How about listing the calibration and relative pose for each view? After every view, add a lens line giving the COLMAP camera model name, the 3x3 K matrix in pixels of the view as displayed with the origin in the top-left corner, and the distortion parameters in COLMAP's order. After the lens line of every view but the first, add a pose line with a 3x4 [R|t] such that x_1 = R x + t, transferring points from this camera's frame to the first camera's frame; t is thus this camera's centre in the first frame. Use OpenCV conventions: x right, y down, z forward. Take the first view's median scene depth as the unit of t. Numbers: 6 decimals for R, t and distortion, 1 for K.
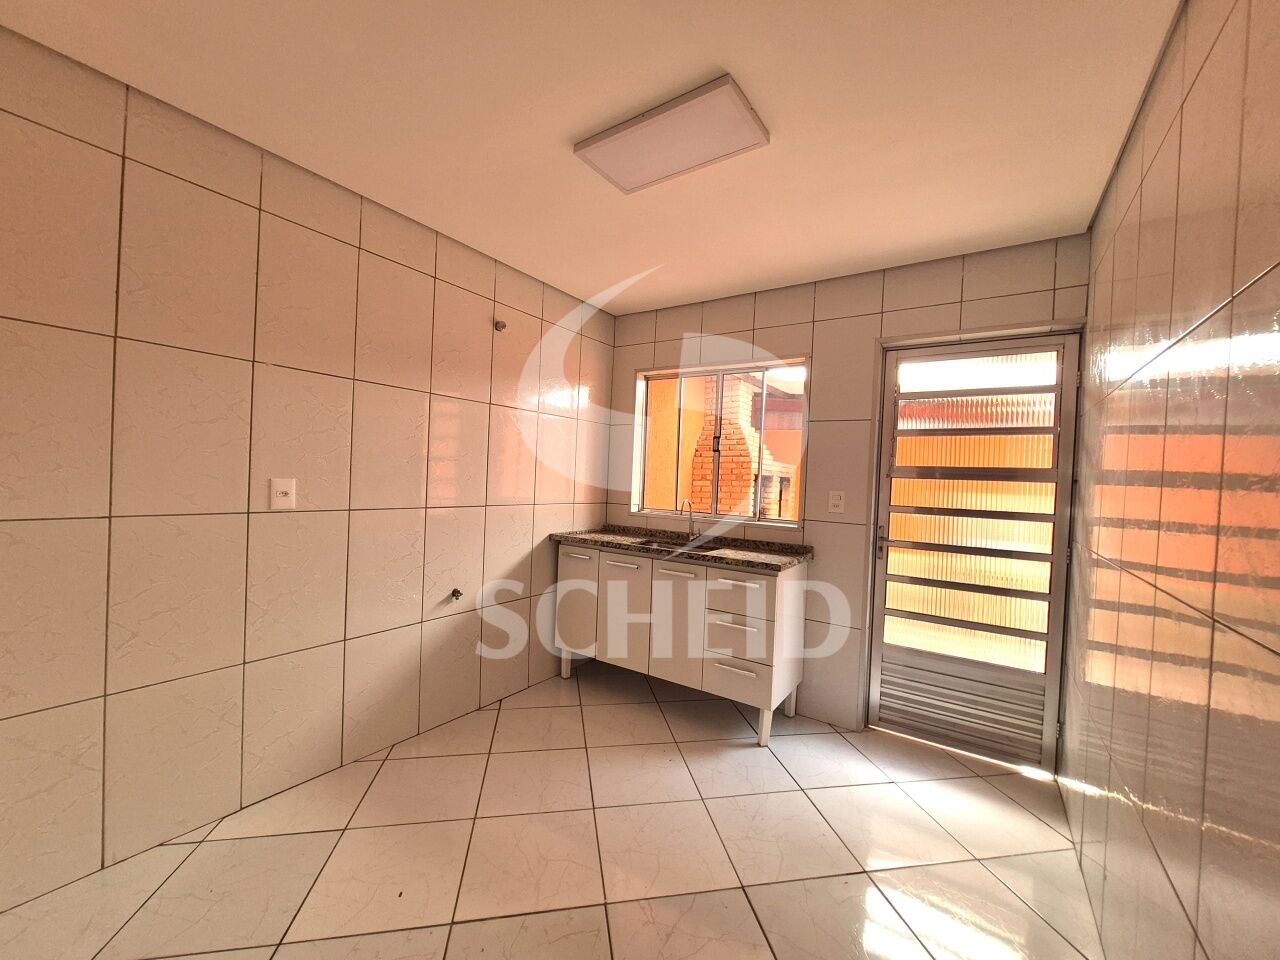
lens RADIAL K [[502.0, 0, 653.2], [0, 502.0, 484.8], [0, 0, 1]] dist [0.000992, -0.000570]
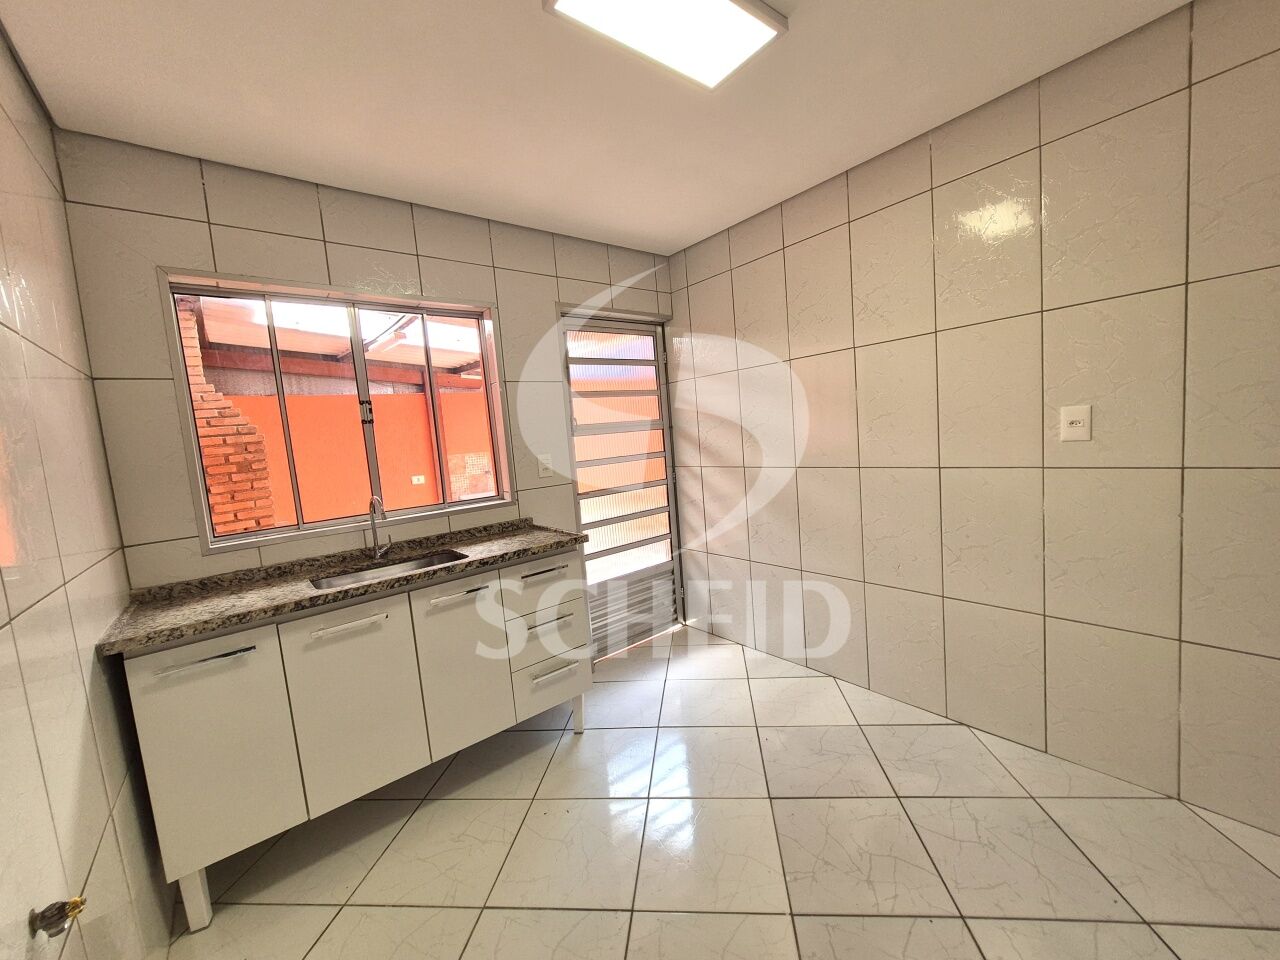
lens RADIAL K [[506.9, 0, 640.0], [0, 506.9, 480.0], [0, 0, 1]] dist [-0.001521, -0.000267]
pose [[0.303870, -0.156942, 0.939698, -0.533964], [0.108876, 0.985597, 0.129400, -0.049019], [-0.946472, 0.062990, 0.316581, 0.537305]]
